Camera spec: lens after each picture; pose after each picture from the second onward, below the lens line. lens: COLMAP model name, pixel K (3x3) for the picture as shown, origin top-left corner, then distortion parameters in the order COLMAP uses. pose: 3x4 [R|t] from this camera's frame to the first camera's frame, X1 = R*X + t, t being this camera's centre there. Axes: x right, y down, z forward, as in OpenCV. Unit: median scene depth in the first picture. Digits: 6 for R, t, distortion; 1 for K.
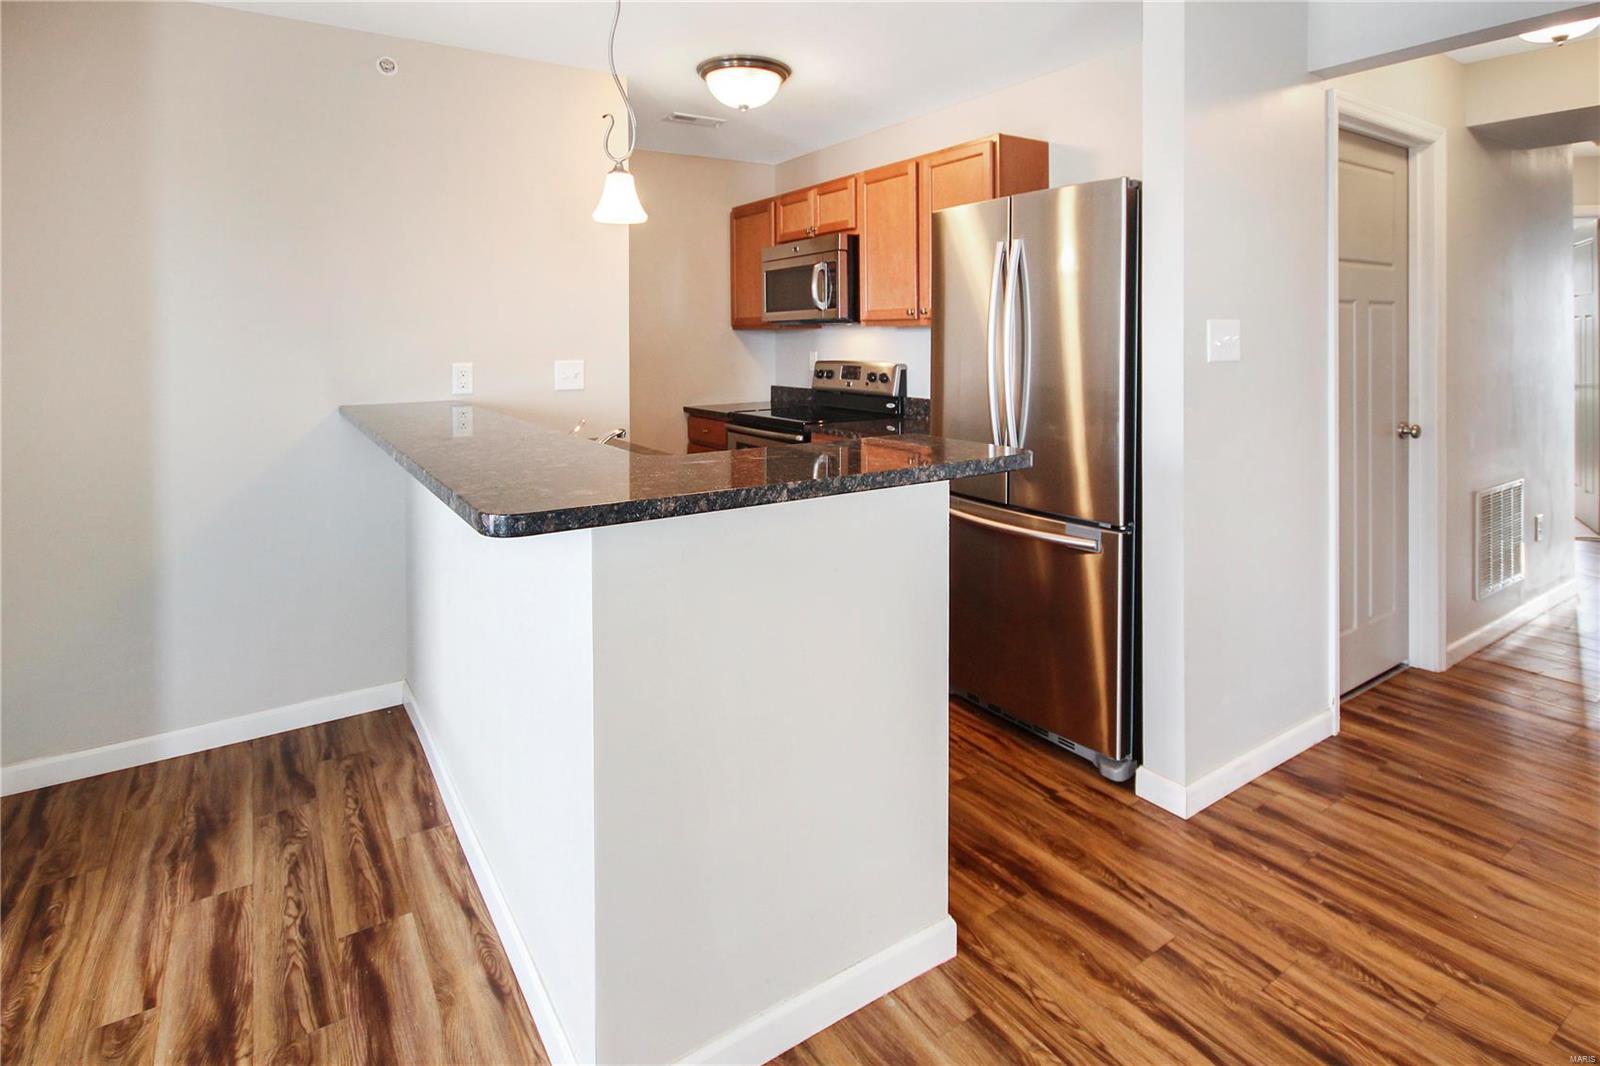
lens RADIAL K [[817.9, 0, 795.5], [0, 817.9, 351.3], [0, 0, 1]] dist [-0.000297, -0.000042]
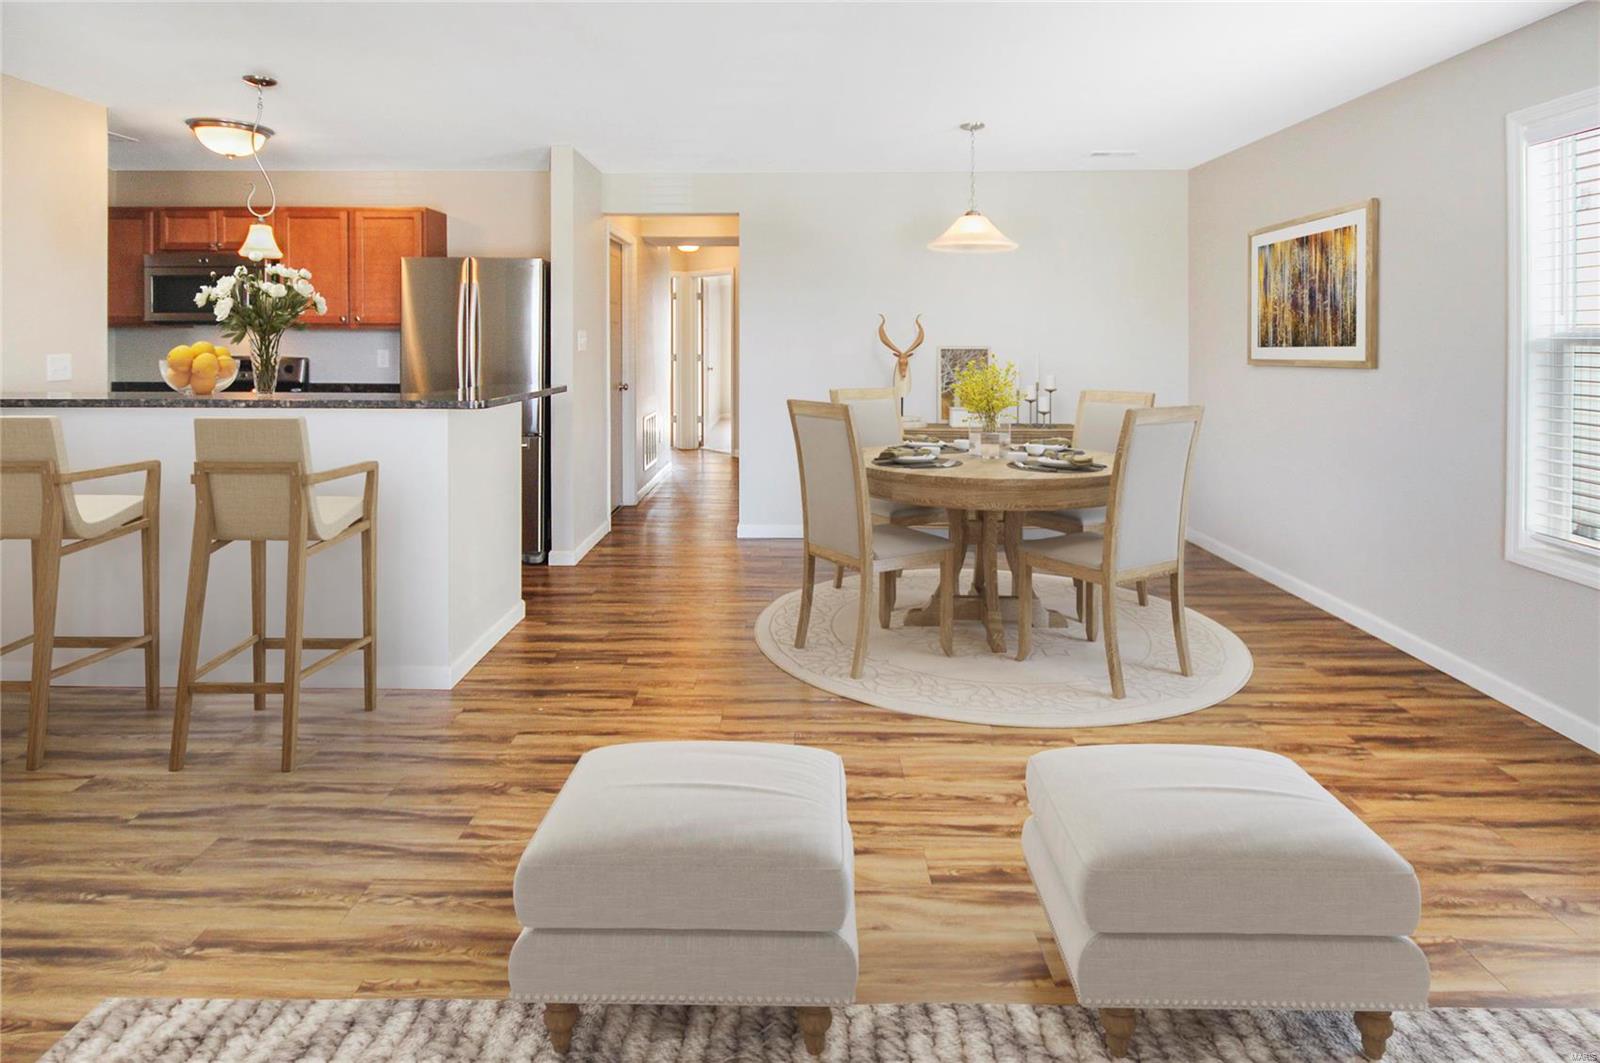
lens RADIAL K [[817.9, 0, 795.5], [0, 817.9, 349.8], [0, 0, 1]] dist [-0.000297, -0.000042]
pose [[0.556496, -0.003565, 0.830843, -0.631117], [0.007246, 0.999974, -0.000562, 0.010603], [-0.830819, 0.006333, 0.556507, -0.433724]]
